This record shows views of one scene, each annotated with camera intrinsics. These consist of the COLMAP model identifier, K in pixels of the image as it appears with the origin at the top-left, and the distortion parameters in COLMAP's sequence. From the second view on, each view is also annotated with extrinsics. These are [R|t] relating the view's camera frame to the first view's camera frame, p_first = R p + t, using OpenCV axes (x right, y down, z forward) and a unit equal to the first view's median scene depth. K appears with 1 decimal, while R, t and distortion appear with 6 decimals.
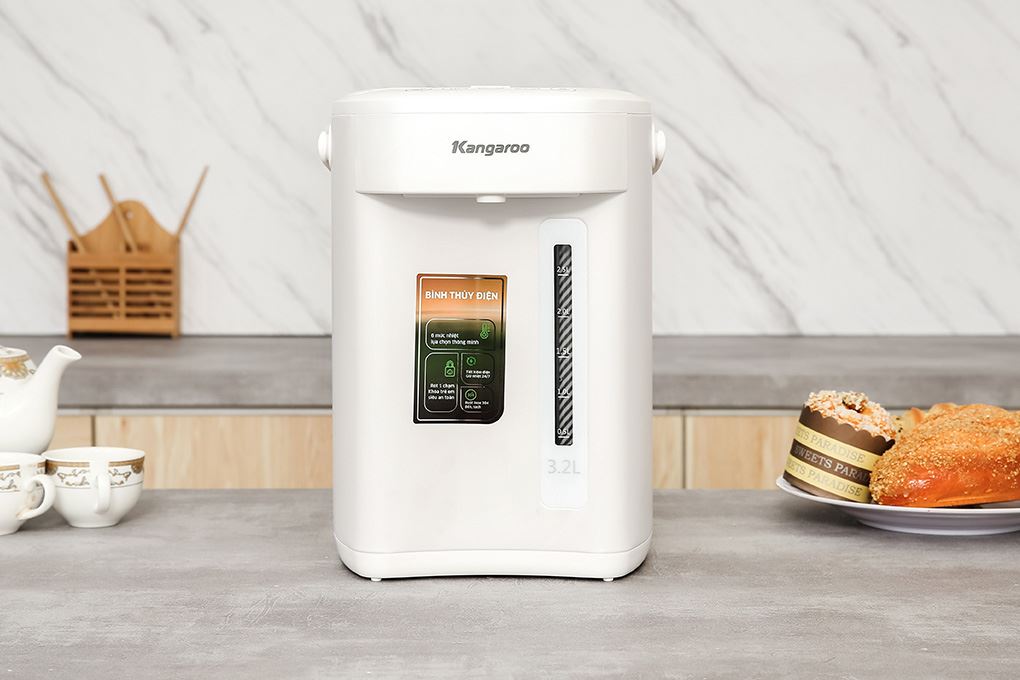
lens RADIAL K [[1929.3, 0, 504.7], [0, 1929.3, 340.5], [0, 0, 1]] dist [0.105087, 0.000000]
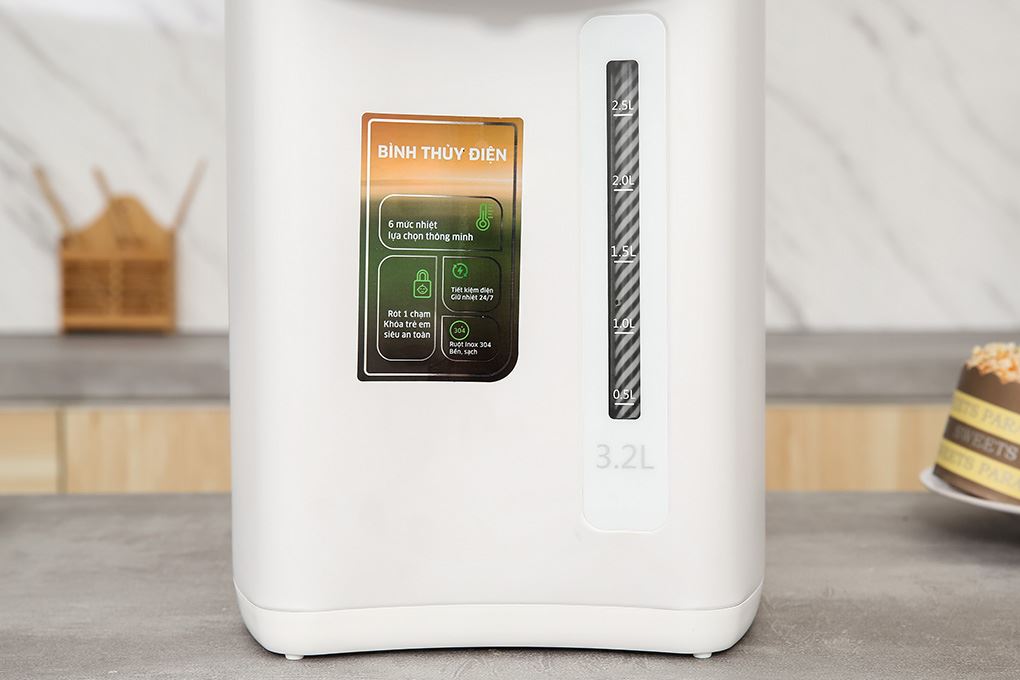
lens RADIAL K [[1929.3, 0, 517.2], [0, 1929.3, 333.5], [0, 0, 1]] dist [0.105087, 0.000000]
pose [[0.999982, -0.003399, 0.004938, -0.003032], [0.003411, 0.999991, -0.002484, 0.026750], [-0.004929, 0.002501, 0.999985, 0.380003]]
